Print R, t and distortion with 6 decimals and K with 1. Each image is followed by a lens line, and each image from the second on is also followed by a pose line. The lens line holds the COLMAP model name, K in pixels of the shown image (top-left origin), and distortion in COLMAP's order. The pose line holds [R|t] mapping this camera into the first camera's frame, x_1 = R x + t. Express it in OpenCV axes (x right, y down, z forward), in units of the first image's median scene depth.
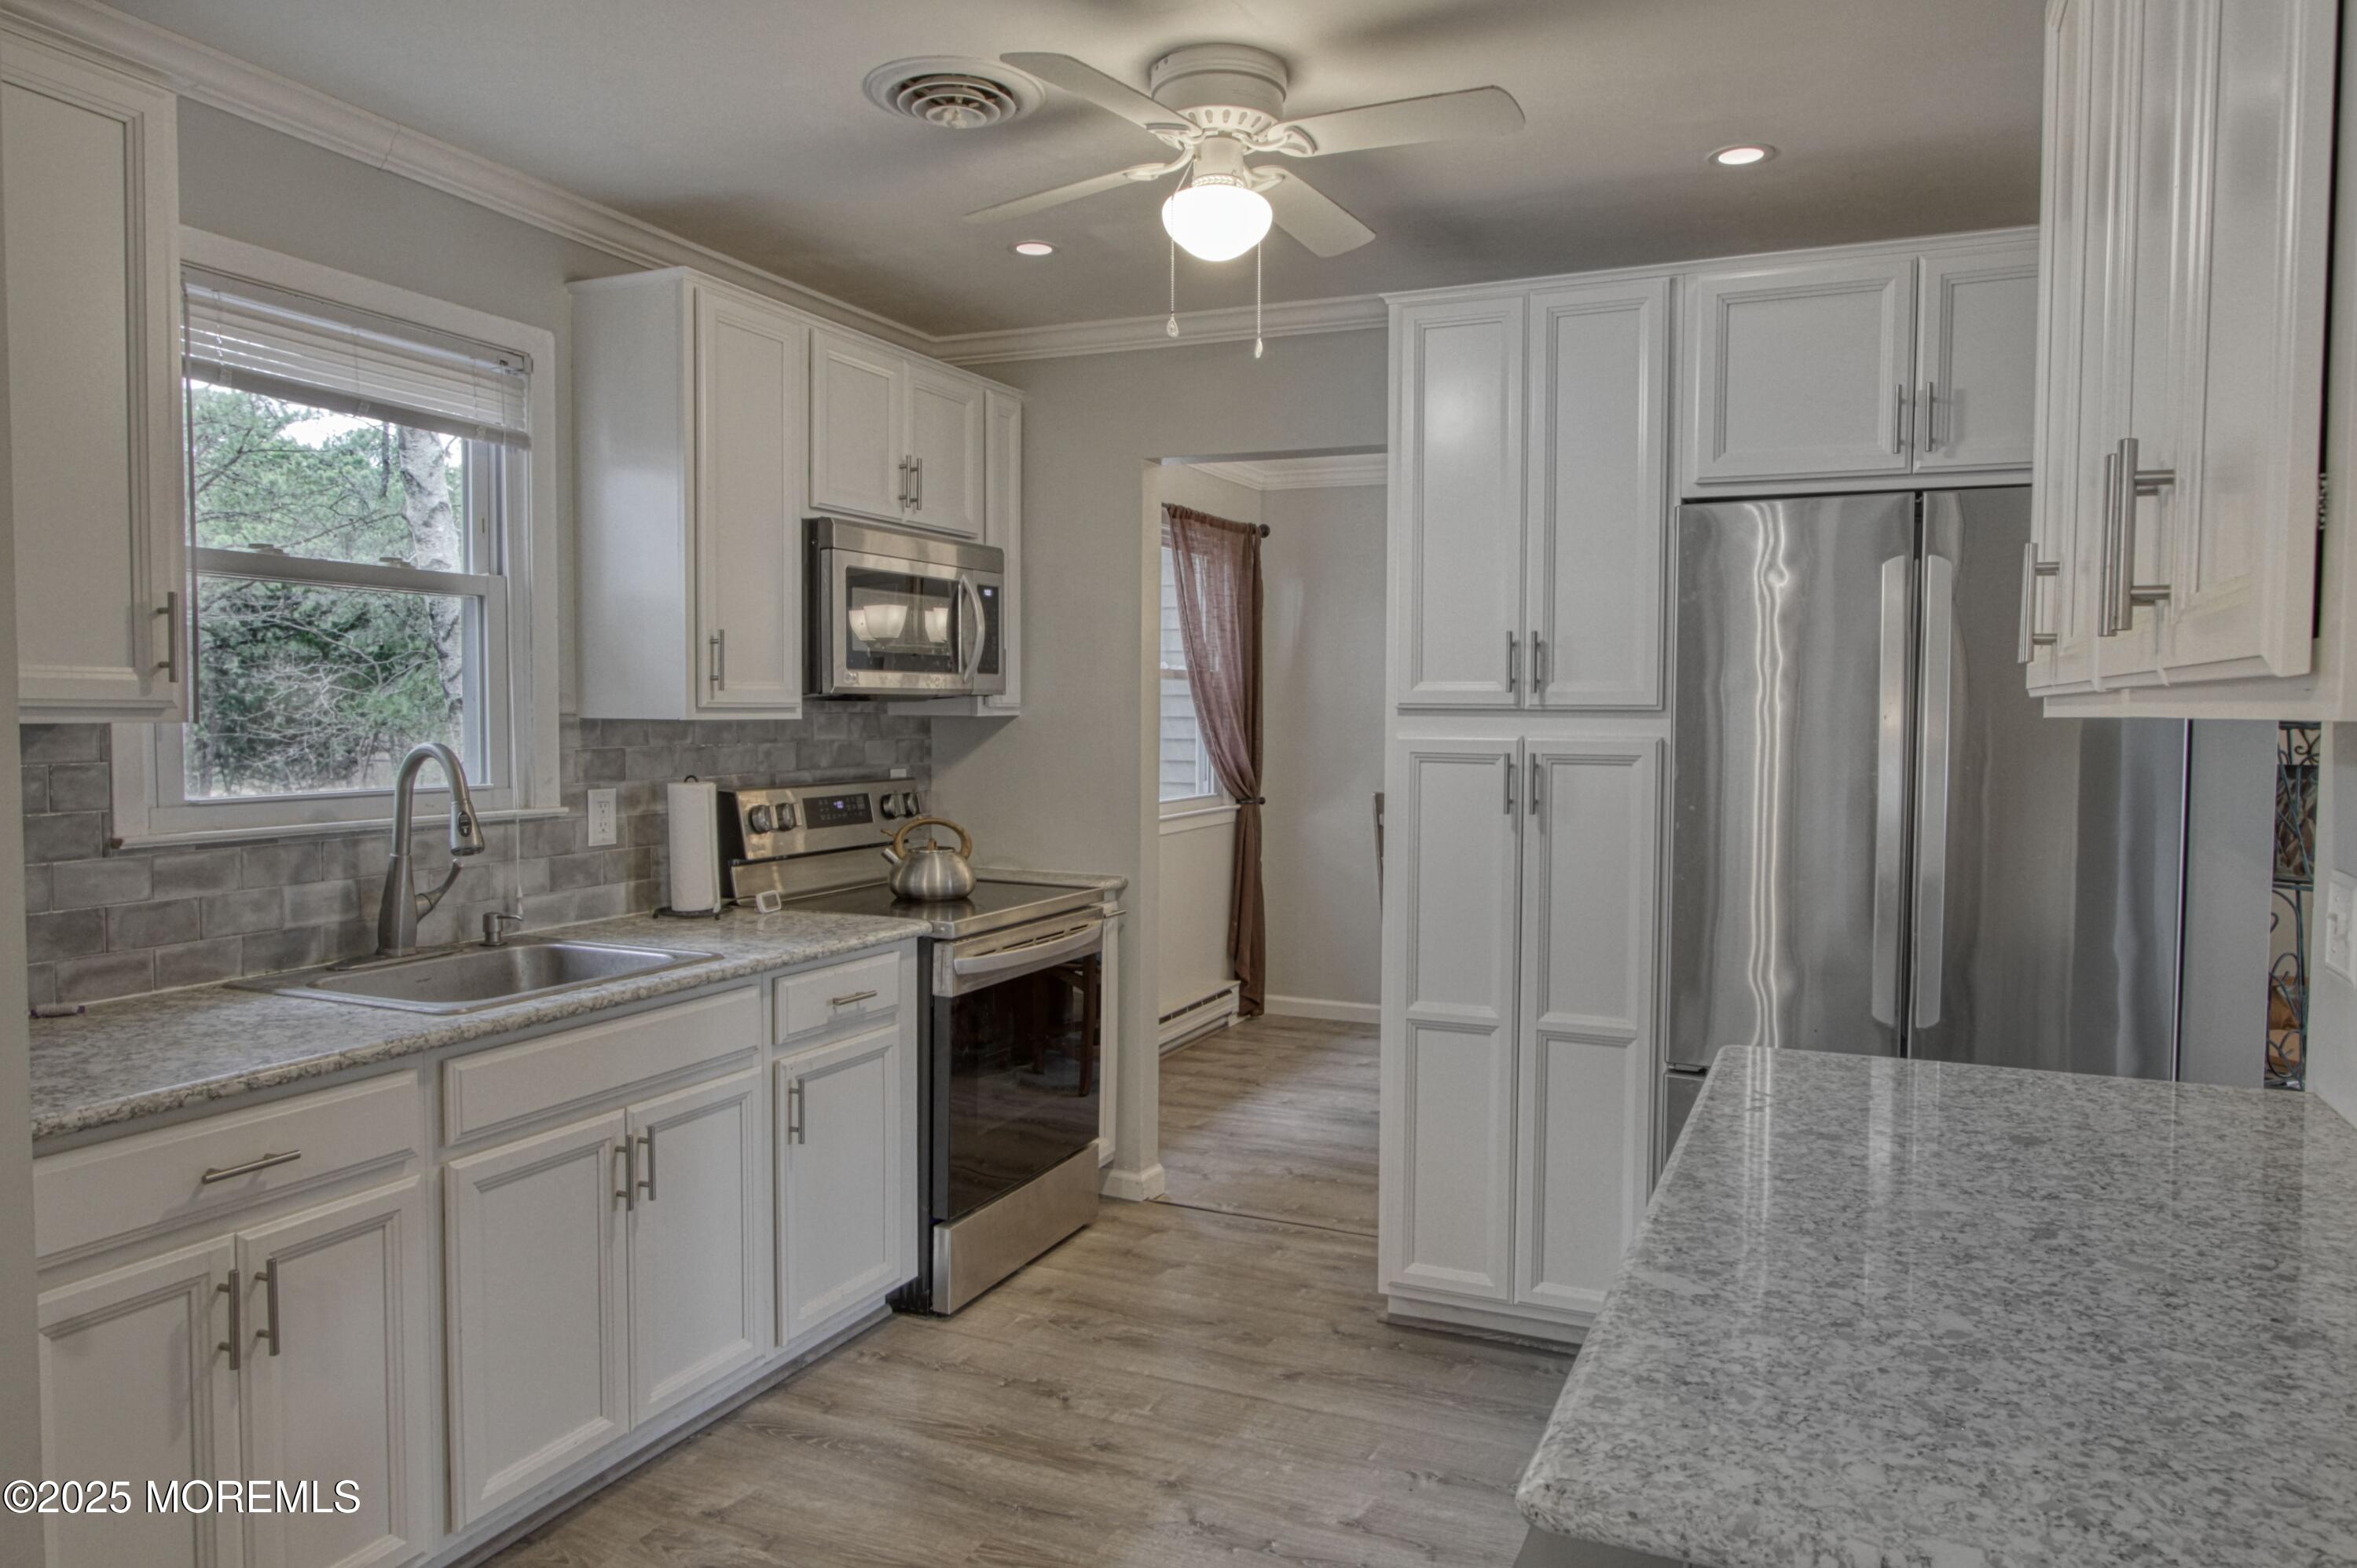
lens RADIAL K [[1564.3, 0, 1122.0], [0, 1564.3, 790.0], [0, 0, 1]] dist [-0.019433, 0.001607]
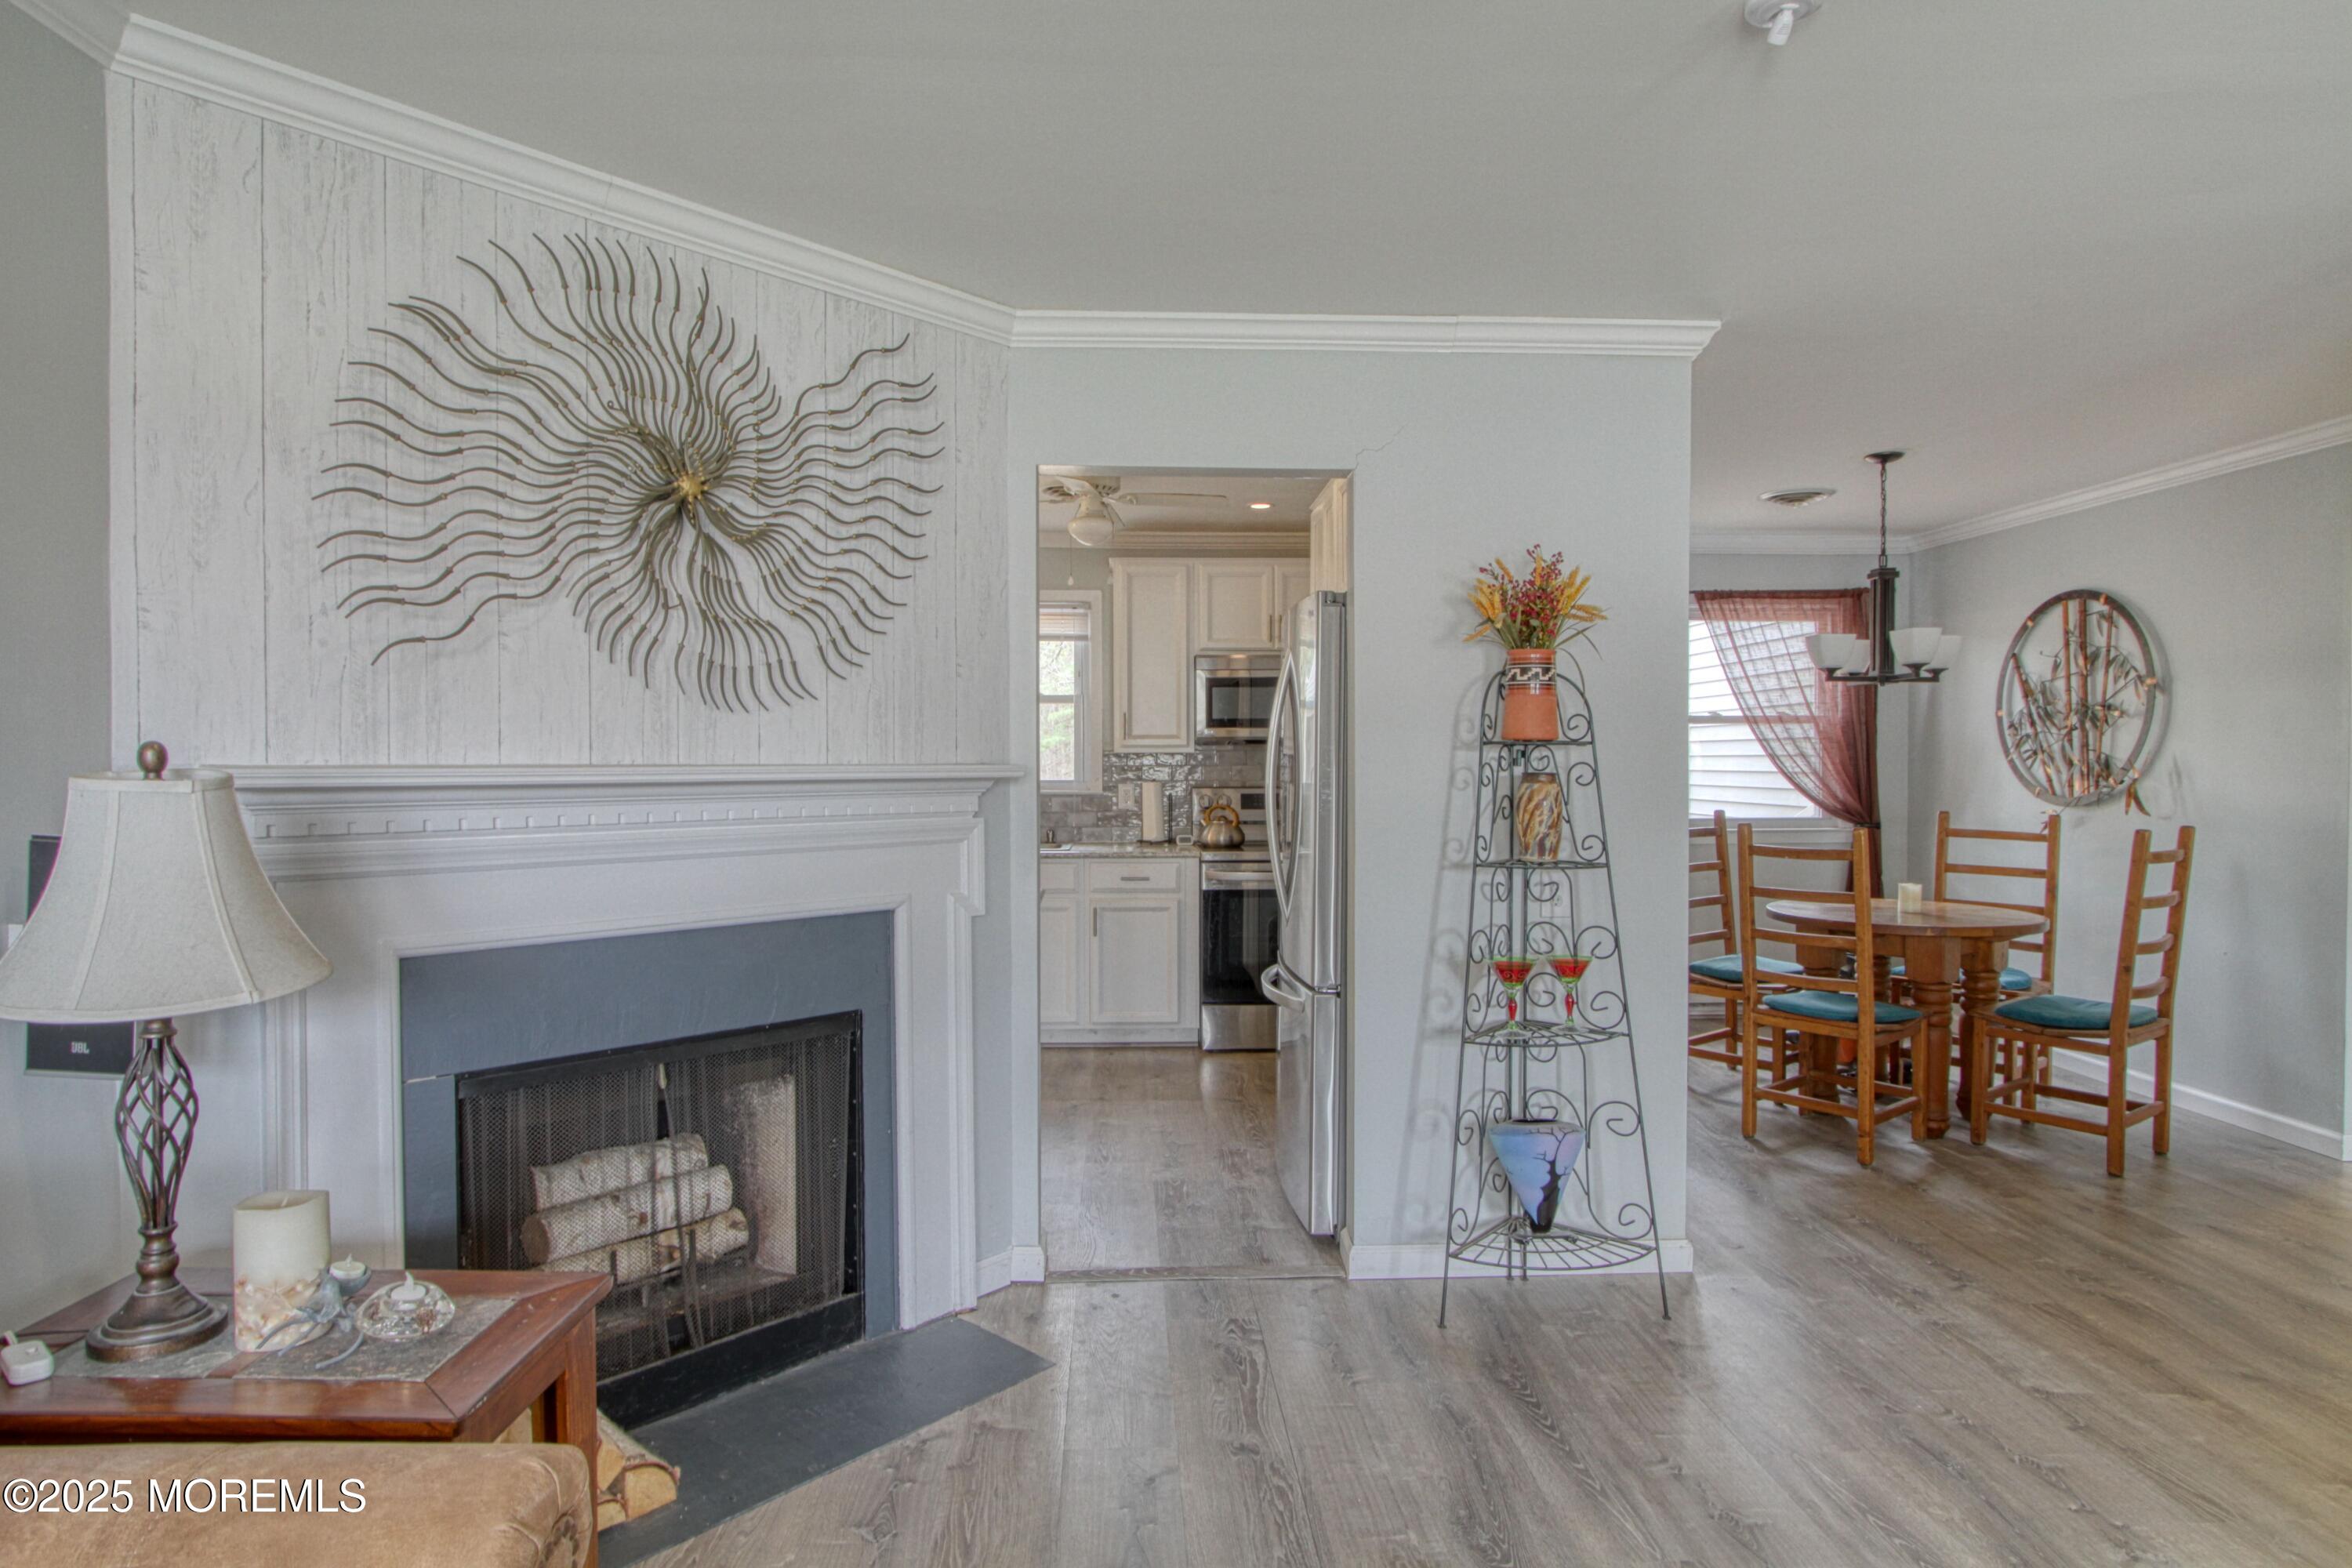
lens RADIAL K [[1278.4, 0, 1176.0], [0, 1278.4, 784.0], [0, 0, 1]] dist [-0.014109, -0.000043]
pose [[0.459645, 0.013020, -0.888007, 1.434185], [-0.041913, 0.999096, -0.007046, 0.010768], [0.887113, 0.040458, 0.459776, 0.215195]]
